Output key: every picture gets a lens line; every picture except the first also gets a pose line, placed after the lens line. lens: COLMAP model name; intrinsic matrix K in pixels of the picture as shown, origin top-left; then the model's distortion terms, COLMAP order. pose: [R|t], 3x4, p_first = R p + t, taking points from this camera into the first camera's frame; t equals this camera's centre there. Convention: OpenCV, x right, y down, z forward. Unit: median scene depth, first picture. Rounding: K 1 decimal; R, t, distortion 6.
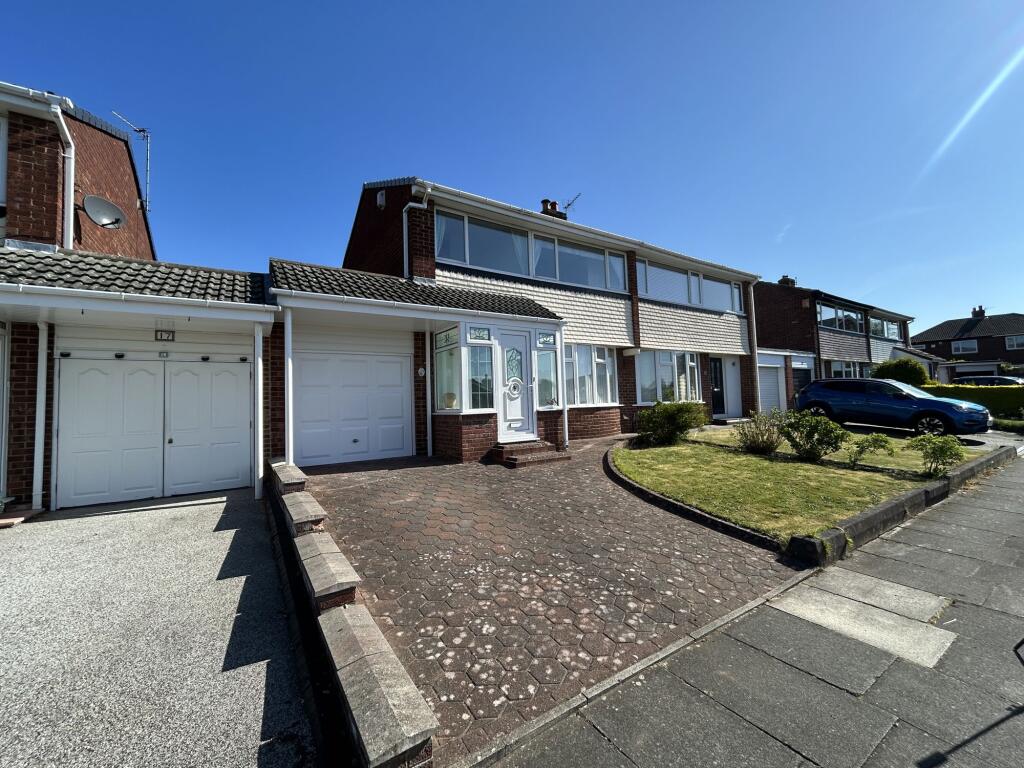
lens RADIAL K [[413.8, 0, 512.0], [0, 413.8, 384.0], [0, 0, 1]] dist [-0.001628, 0.000229]
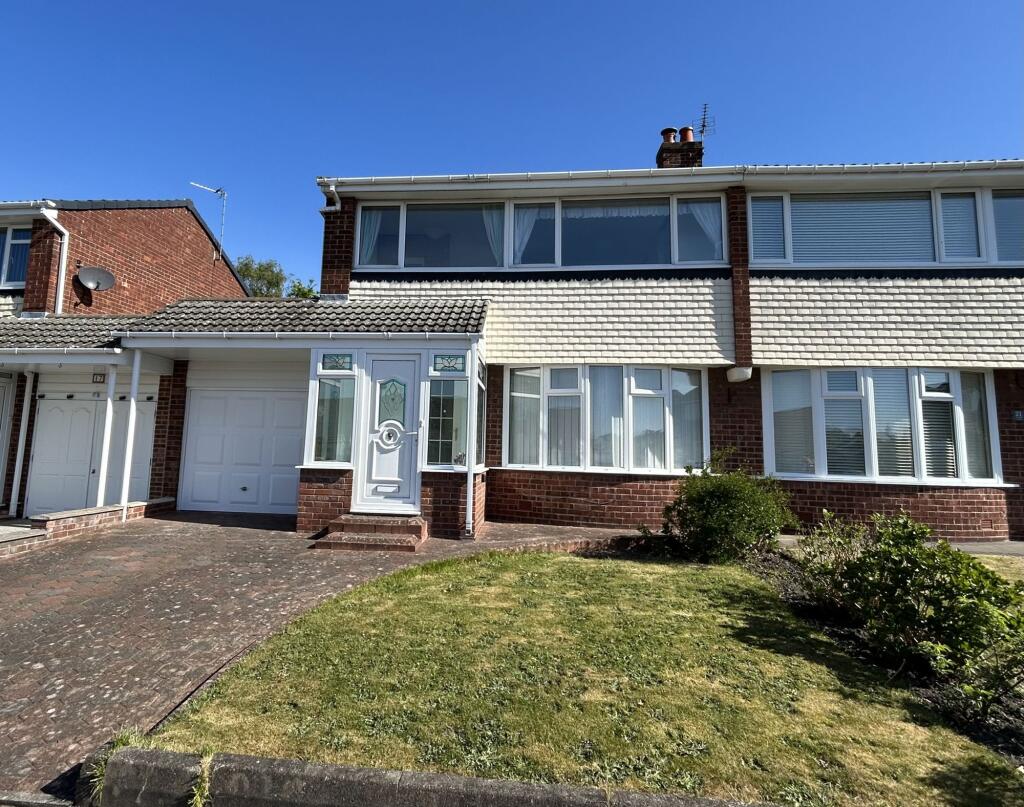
lens RADIAL K [[593.8, 0, 511.2], [0, 593.8, 374.7], [0, 0, 1]] dist [-0.002655, -0.000587]
pose [[0.765357, -0.027123, -0.643034, 0.775775], [-0.021007, 0.997527, -0.067079, -0.028968], [0.643263, 0.064847, 0.762894, 0.340556]]
